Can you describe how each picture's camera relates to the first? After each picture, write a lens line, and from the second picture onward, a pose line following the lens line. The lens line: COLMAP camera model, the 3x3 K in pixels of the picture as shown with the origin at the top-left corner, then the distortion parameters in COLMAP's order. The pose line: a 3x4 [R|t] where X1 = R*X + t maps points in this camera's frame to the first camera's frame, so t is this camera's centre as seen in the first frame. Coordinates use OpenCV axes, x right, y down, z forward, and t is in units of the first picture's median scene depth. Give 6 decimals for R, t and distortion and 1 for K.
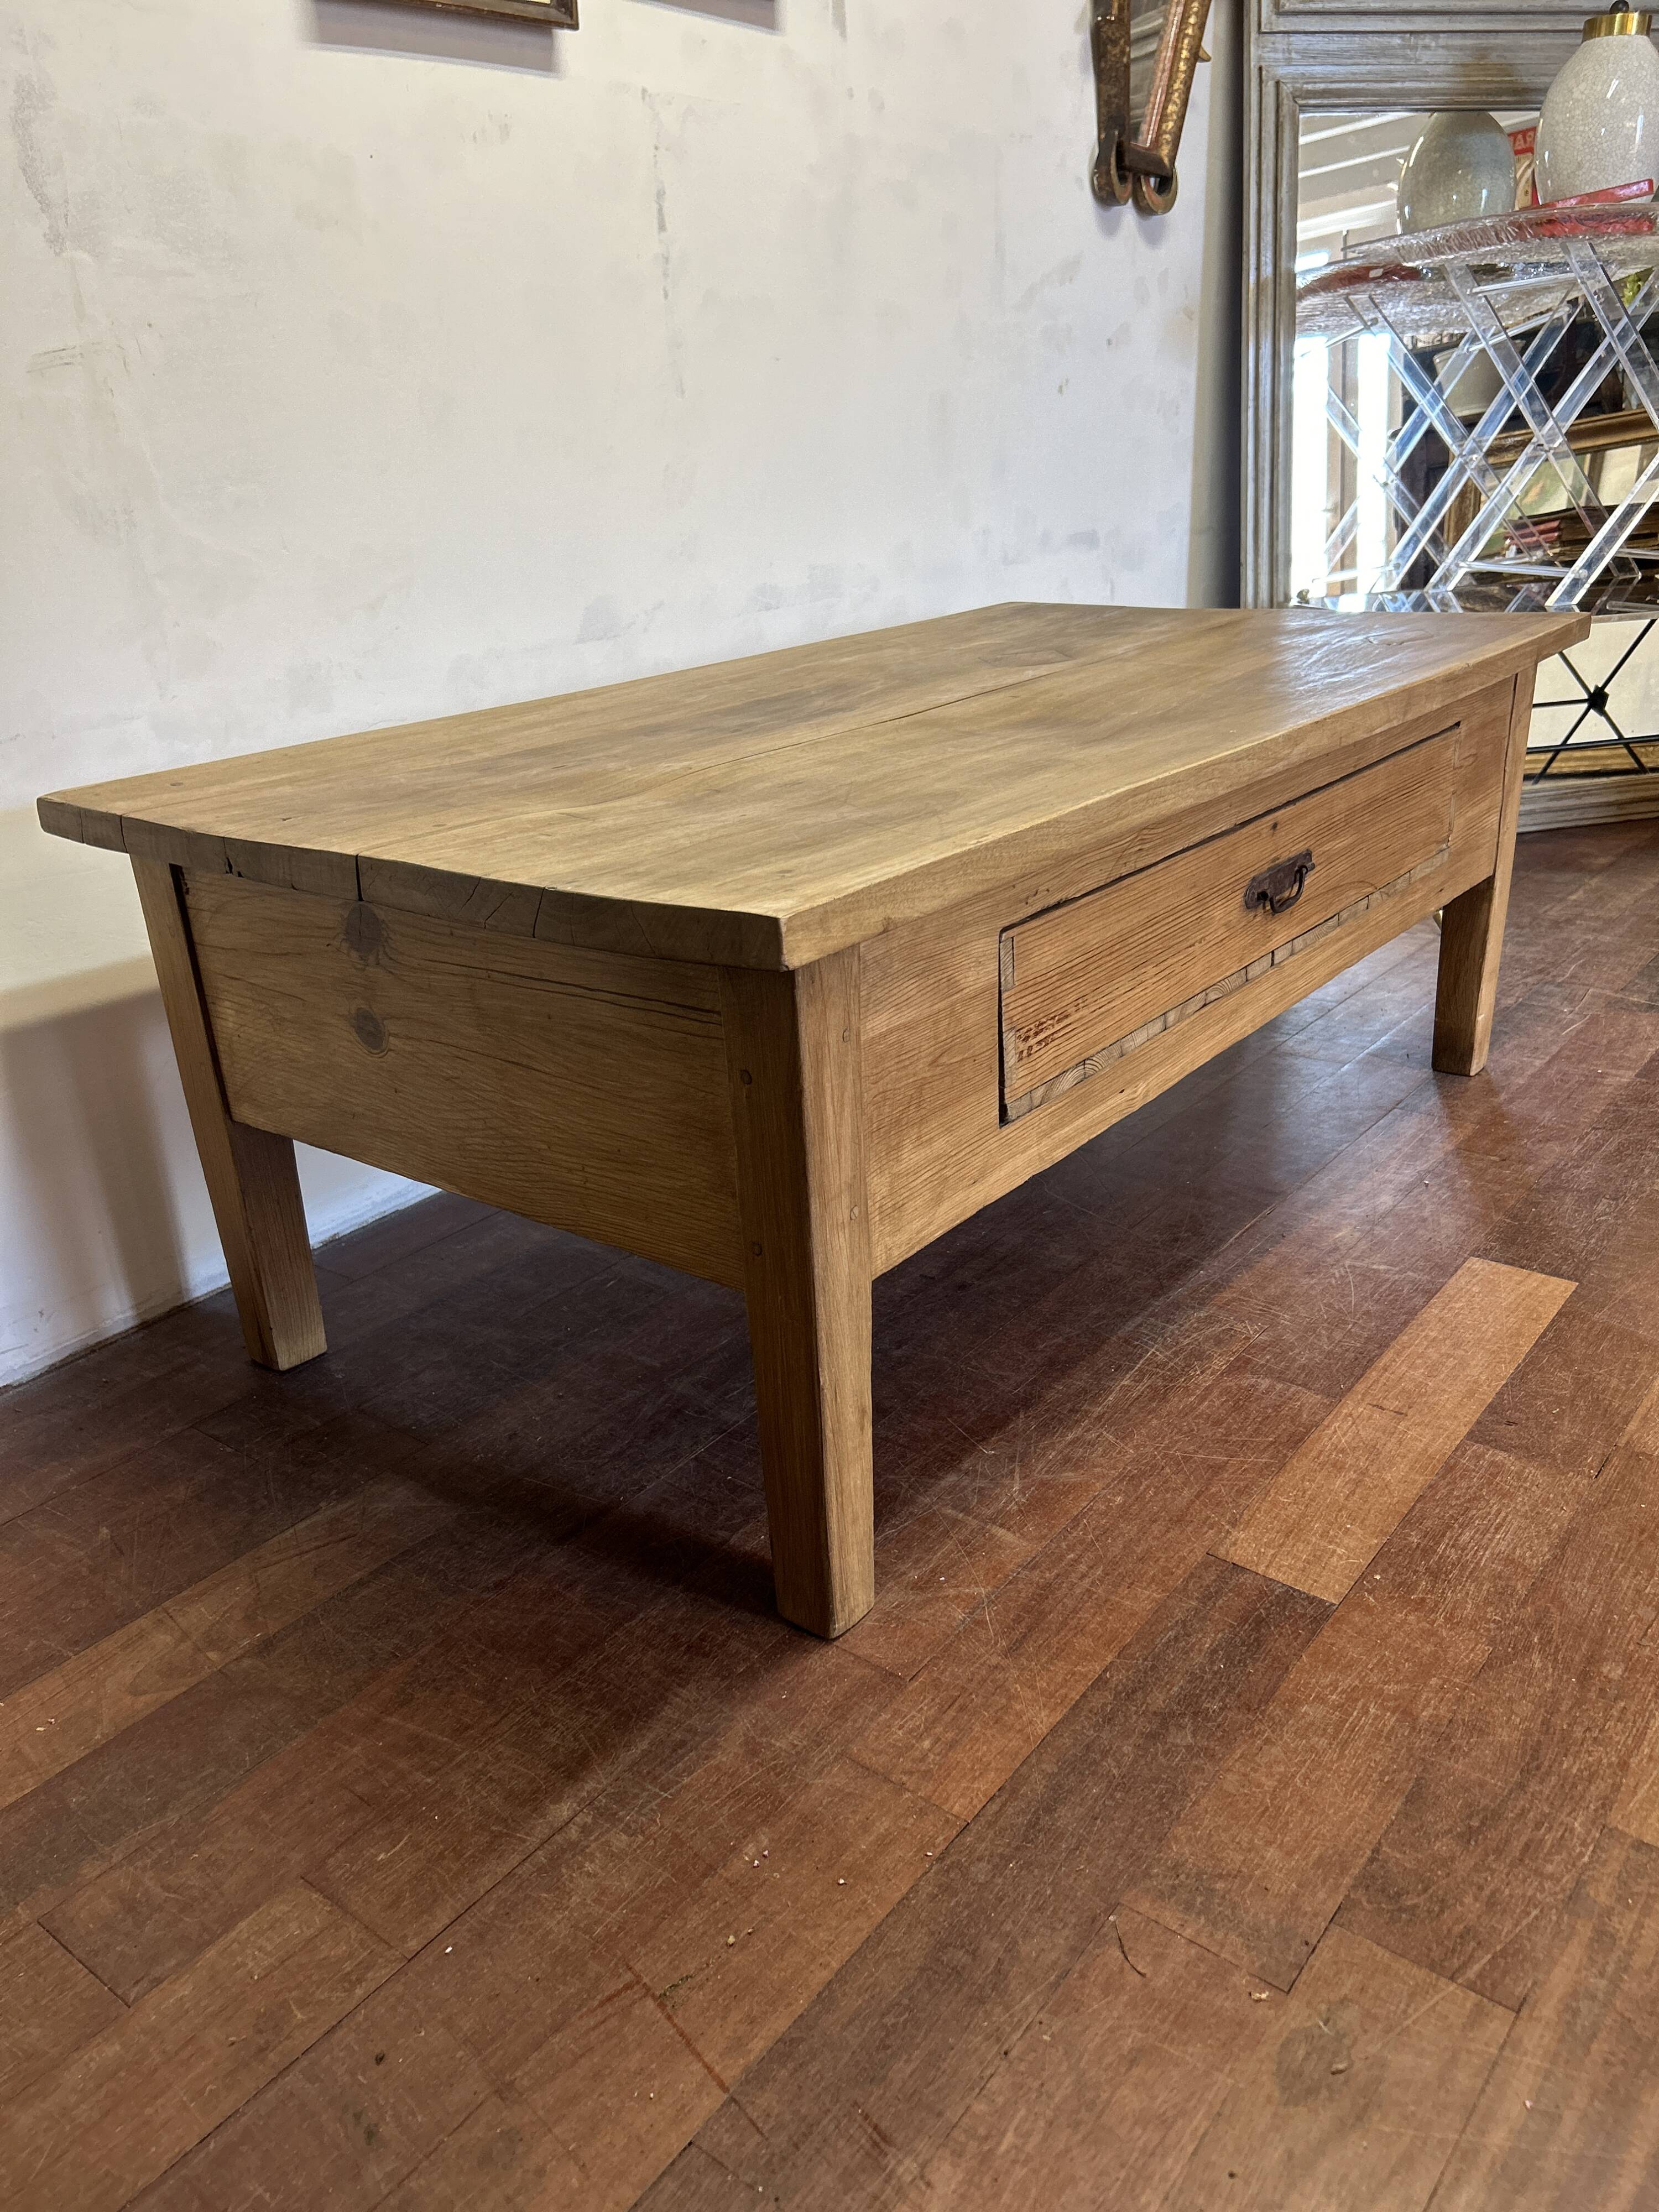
lens RADIAL K [[1685.5, 0, 837.5], [0, 1685.5, 1115.6], [0, 0, 1]] dist [0.035129, -0.040758]
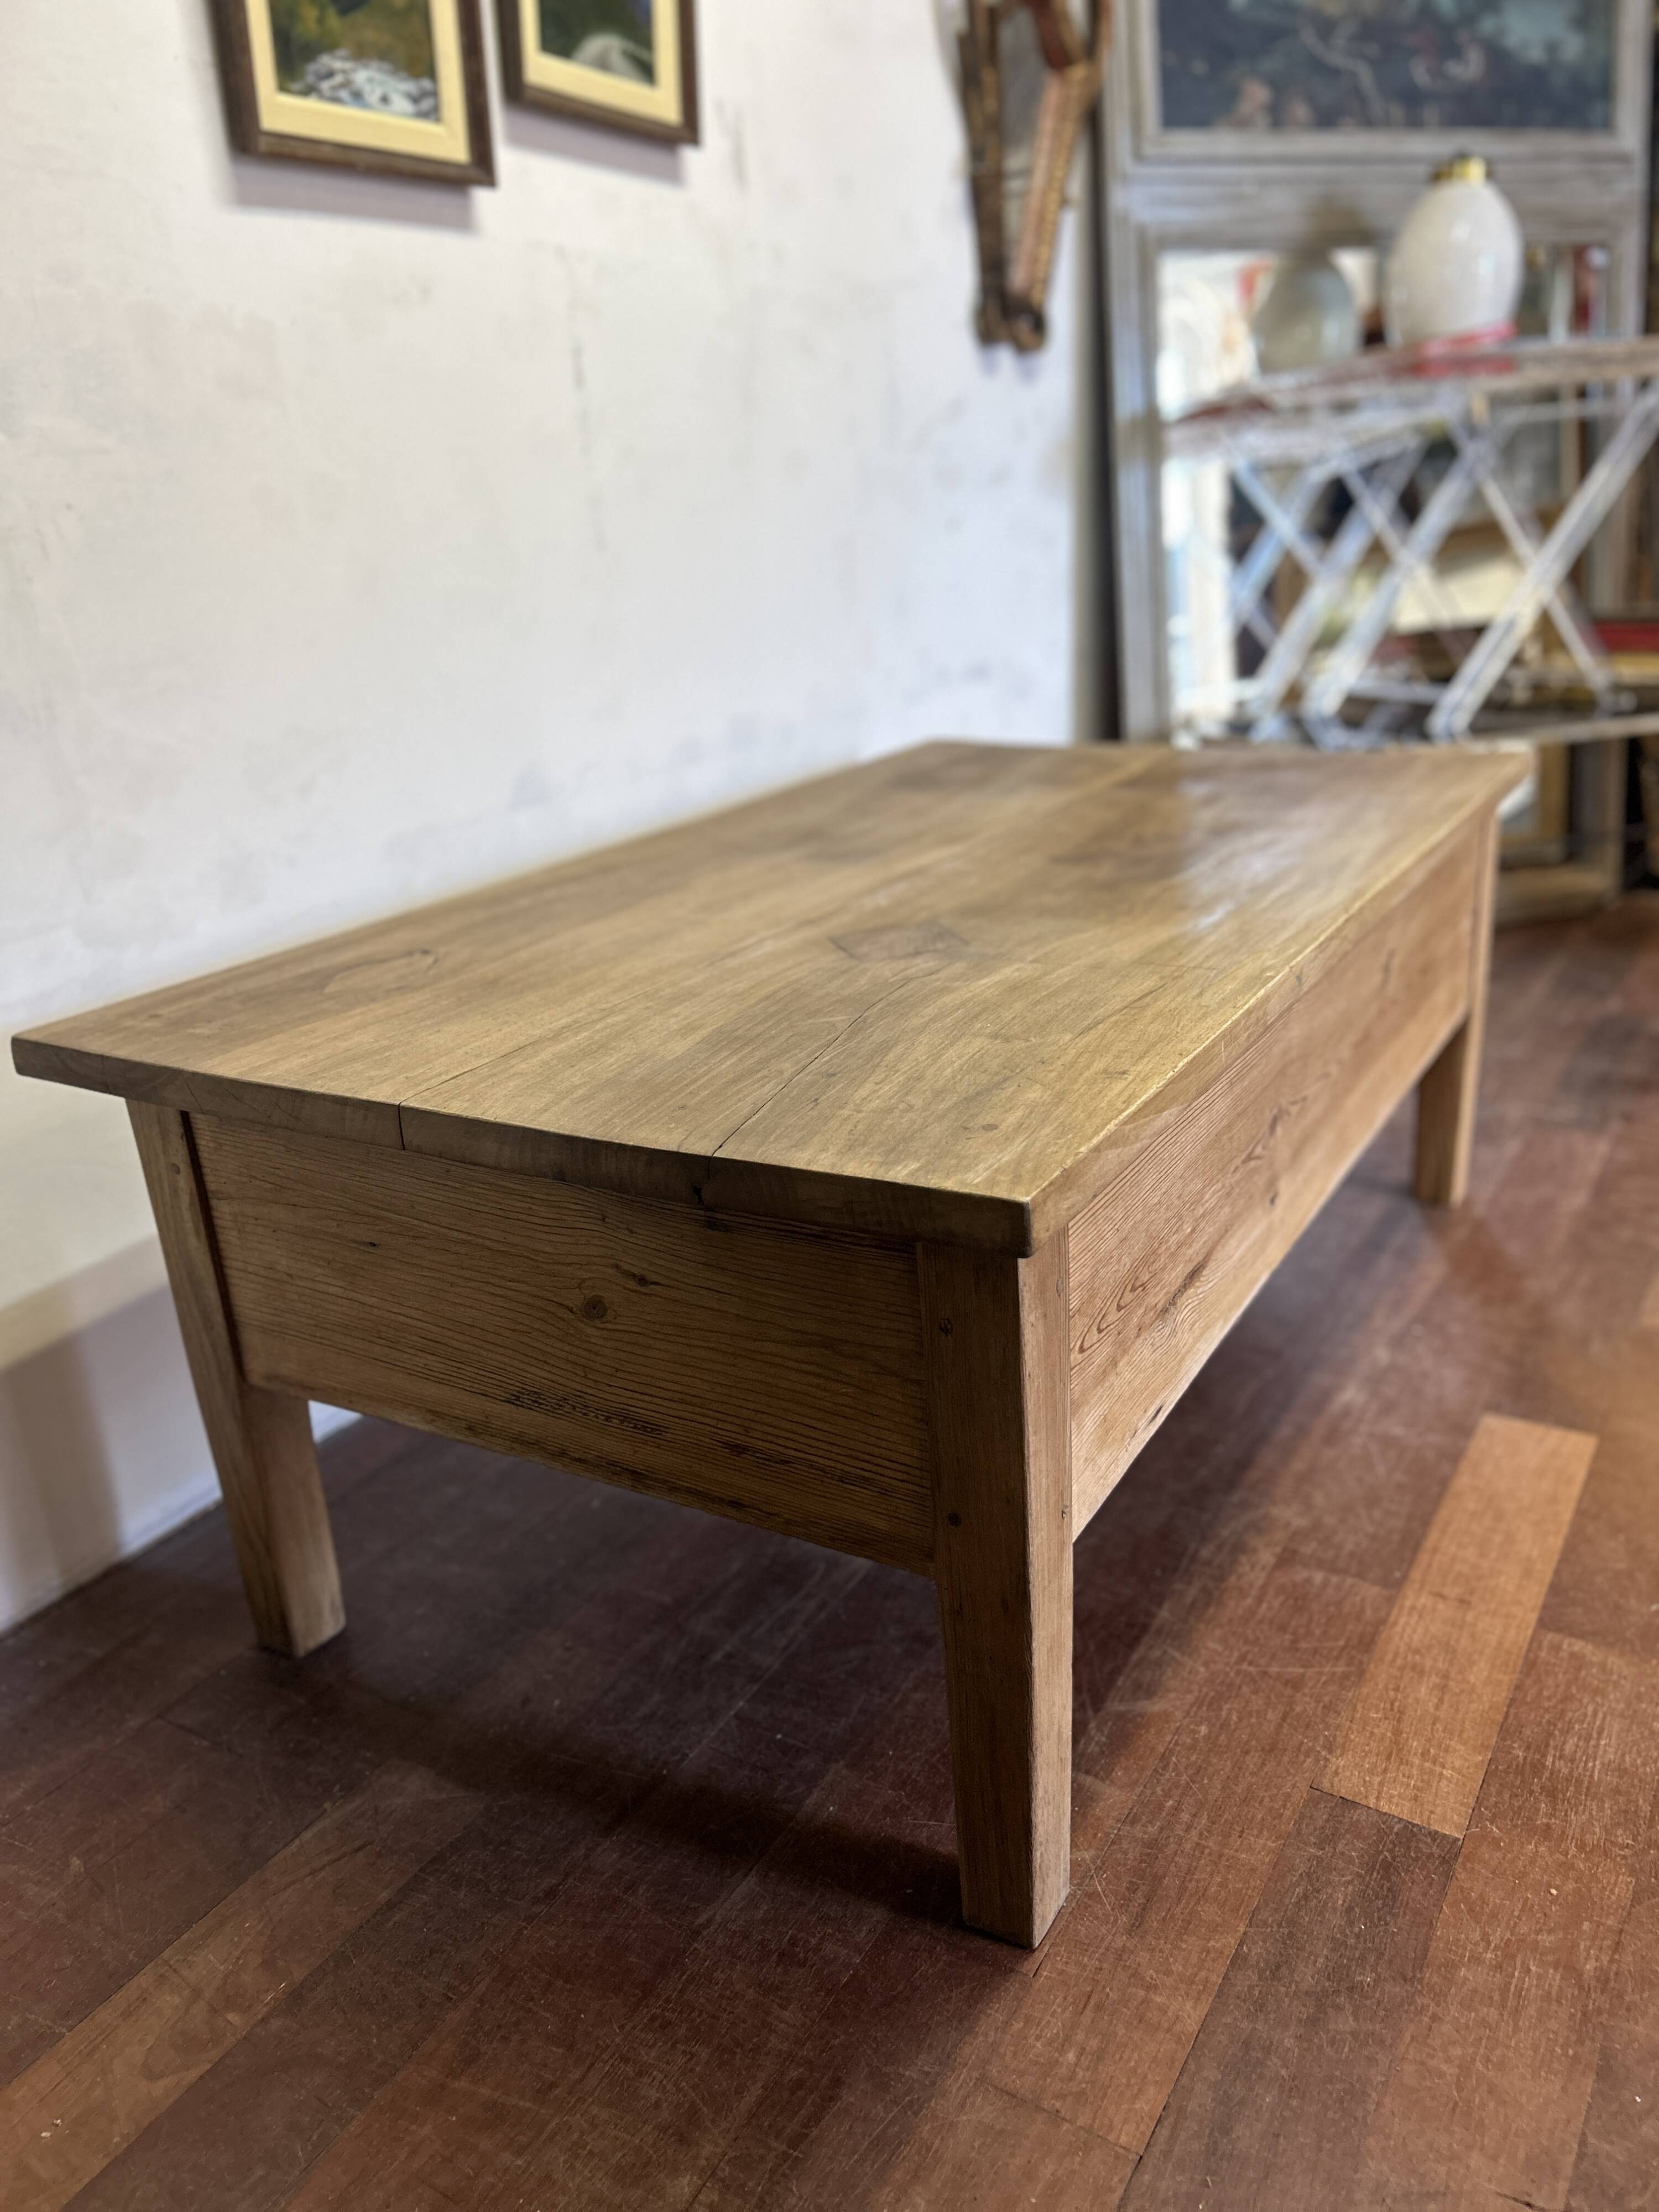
lens RADIAL K [[1685.5, 0, 829.3], [0, 1685.5, 1116.9], [0, 0, 1]] dist [0.035129, -0.040758]
pose [[0.993347, -0.049292, 0.104075, -0.114409], [0.054345, 0.997449, -0.046290, -0.075311], [-0.101528, 0.051638, 0.993492, 0.066062]]
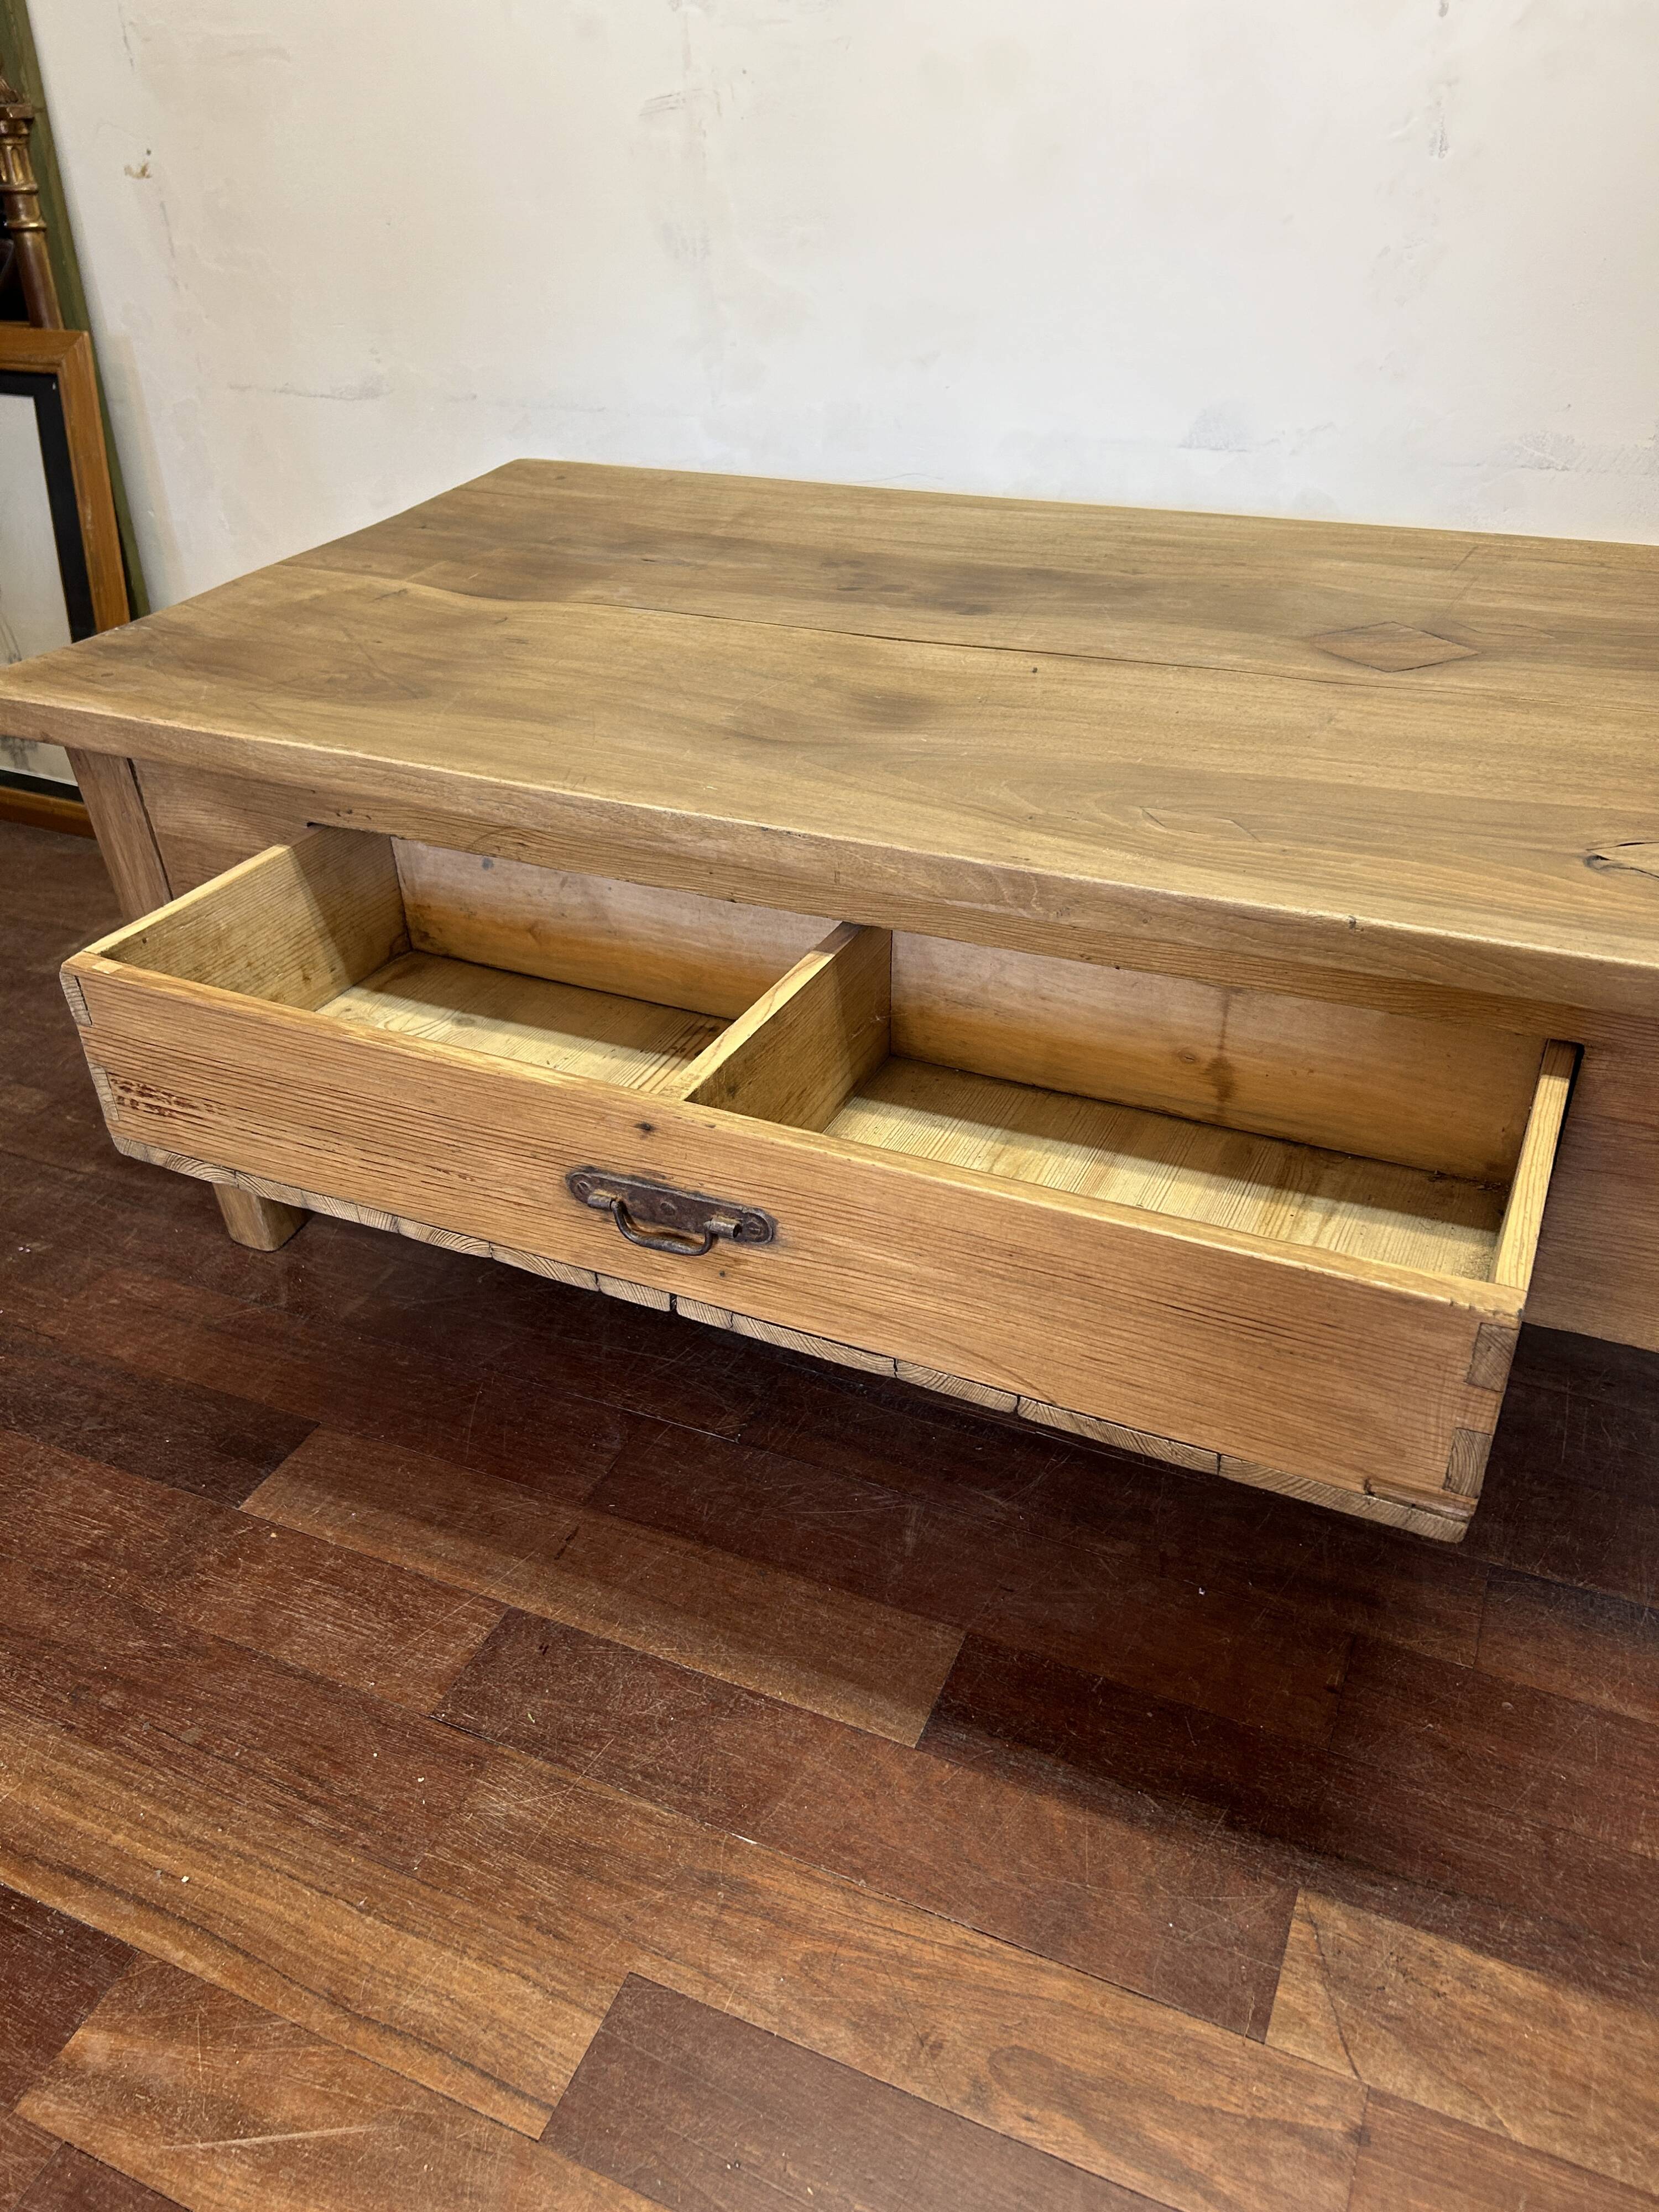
lens RADIAL K [[1685.5, 0, 830.8], [0, 1685.5, 1117.0], [0, 0, 1]] dist [0.035129, -0.040758]
pose [[0.247496, 0.576181, -0.778949, 0.947012], [-0.348362, 0.803116, 0.483372, -0.501530], [0.904096, 0.151723, 0.399487, 0.747247]]
